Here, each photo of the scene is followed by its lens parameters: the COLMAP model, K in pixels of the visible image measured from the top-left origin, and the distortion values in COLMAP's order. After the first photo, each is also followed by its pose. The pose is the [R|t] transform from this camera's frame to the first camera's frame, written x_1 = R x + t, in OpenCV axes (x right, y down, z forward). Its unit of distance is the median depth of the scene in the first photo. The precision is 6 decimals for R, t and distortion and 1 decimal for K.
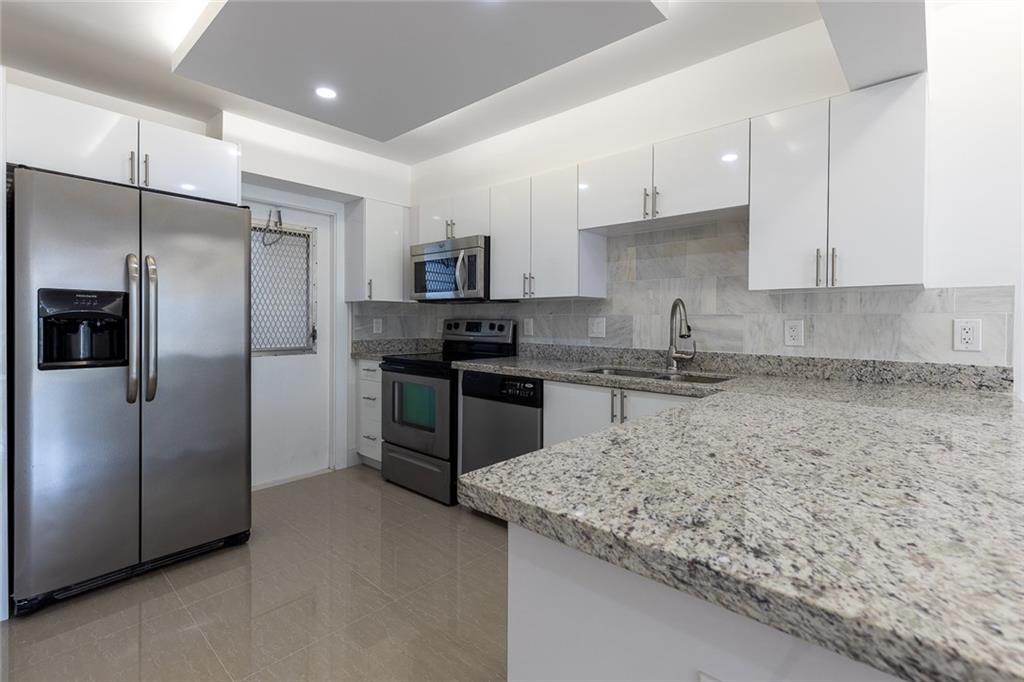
lens RADIAL K [[467.1, 0, 515.9], [0, 467.1, 325.9], [0, 0, 1]] dist [0.005072, -0.000500]
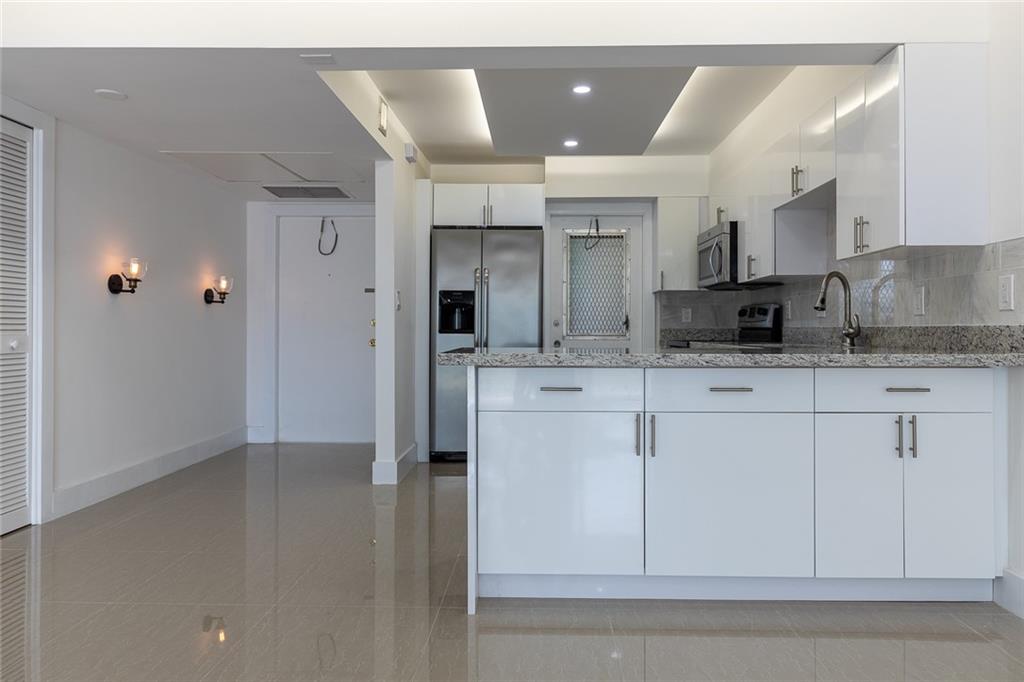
lens RADIAL K [[718.0, 0, 515.8], [0, 718.0, 335.5], [0, 0, 1]] dist [0.001589, 0.002051]
pose [[0.641634, 0.000585, -0.767010, 0.920465], [-0.006301, 0.999970, -0.004509, 0.074220], [0.766985, 0.007726, 0.641619, -0.407062]]
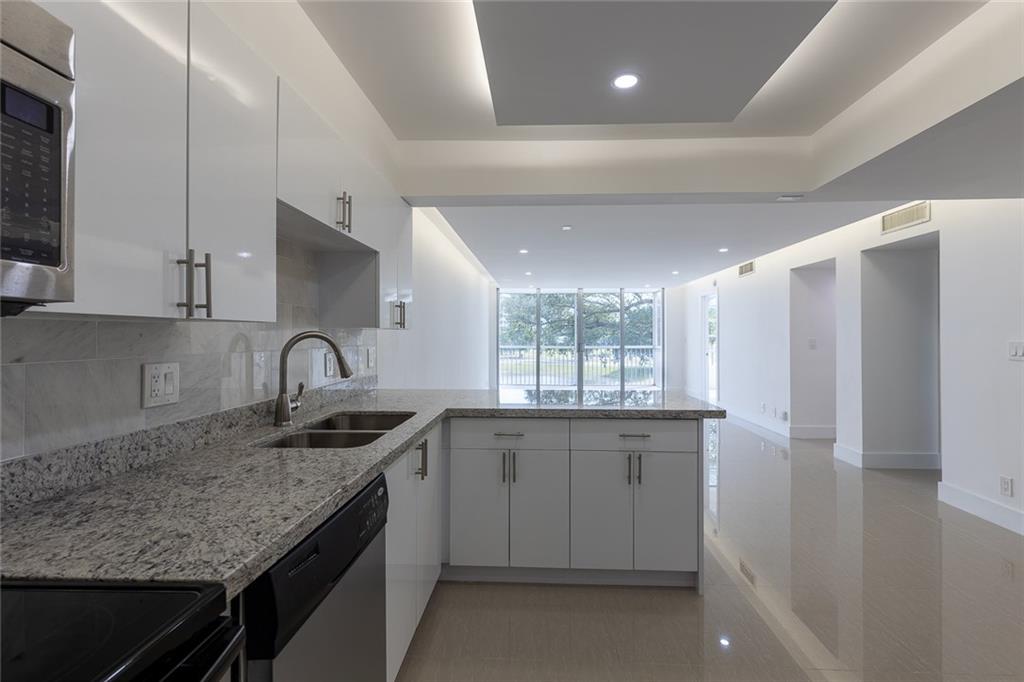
lens RADIAL K [[476.0, 0, 515.4], [0, 476.0, 336.4], [0, 0, 1]] dist [-0.000096, -0.000348]
pose [[-0.634105, -0.009263, 0.773191, -0.437618], [0.004034, 0.999875, 0.015287, -0.052667], [-0.773236, 0.012813, -0.633989, 1.075178]]
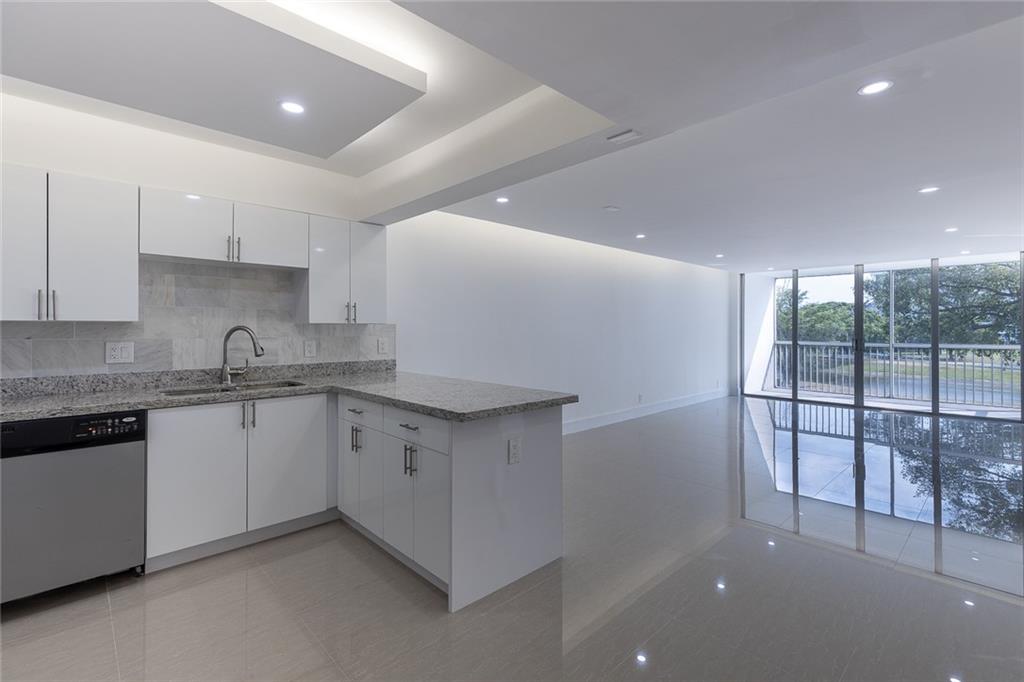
lens RADIAL K [[463.7, 0, 525.3], [0, 463.7, 331.3], [0, 0, 1]] dist [-0.010818, 0.000072]
pose [[0.066234, -0.012624, 0.997724, -0.725913], [0.011565, 0.999862, 0.011884, -0.042790], [-0.997737, 0.010752, 0.066371, 0.130853]]
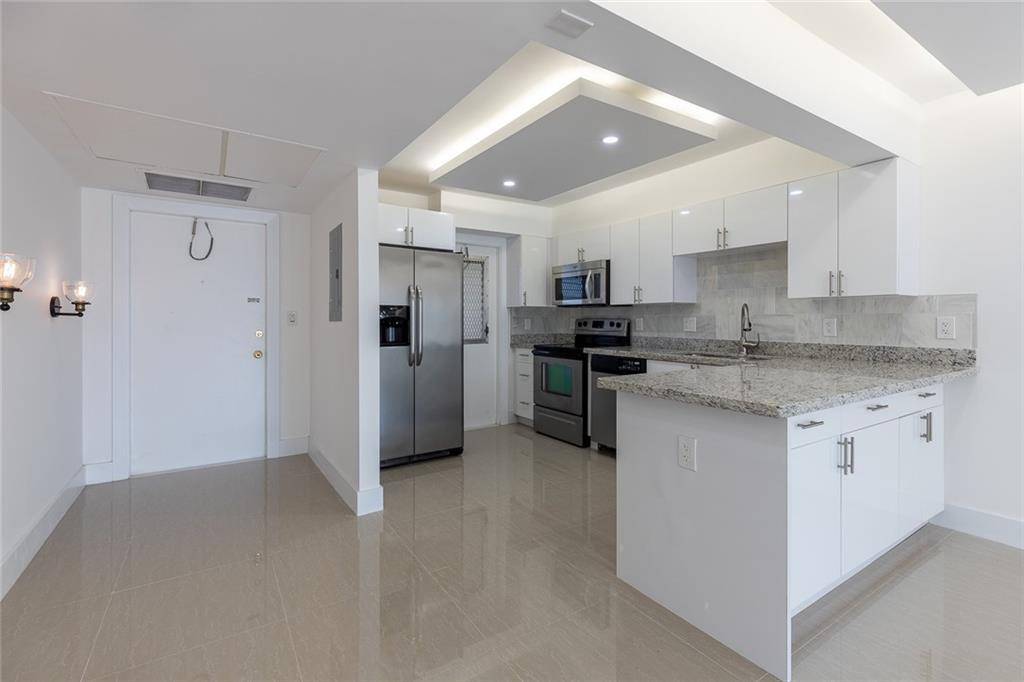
lens RADIAL K [[467.1, 0, 515.9], [0, 467.1, 325.9], [0, 0, 1]] dist [0.005072, -0.000500]
pose [[0.967063, -0.003024, -0.254520, 0.030669], [0.003515, 0.999993, 0.001474, 0.004228], [0.254513, -0.002320, 0.967066, -0.476266]]
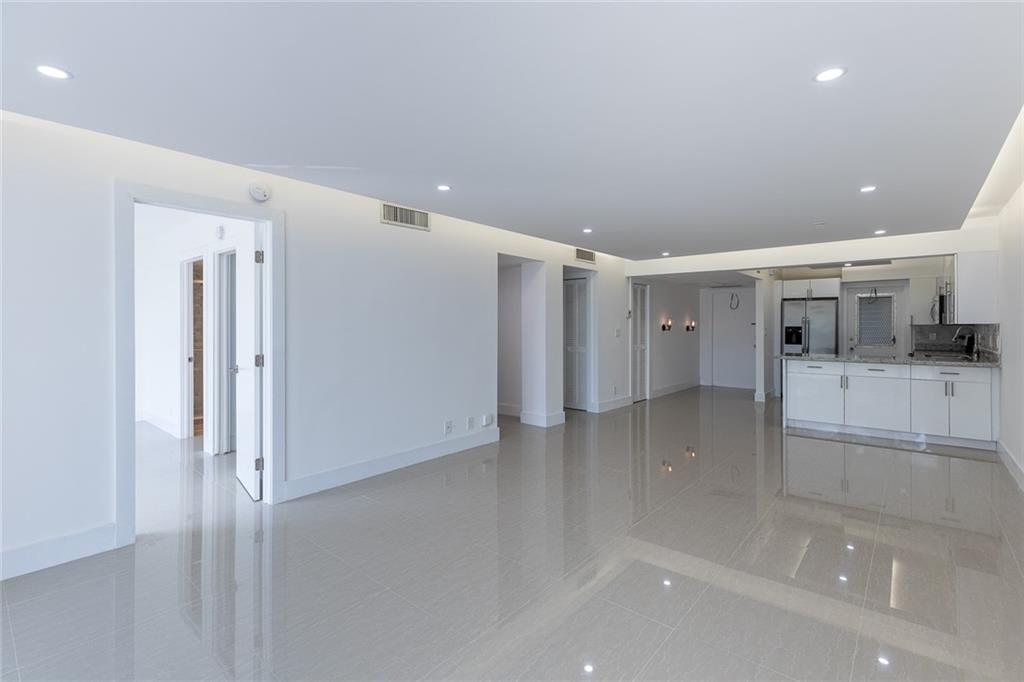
lens RADIAL K [[467.1, 0, 515.9], [0, 467.1, 325.9], [0, 0, 1]] dist [0.005072, -0.000500]
pose [[0.023905, -0.007503, -0.999686, 2.285460], [-0.010761, 0.999912, -0.007762, -0.013751], [0.999656, 0.010943, 0.023823, -1.137688]]
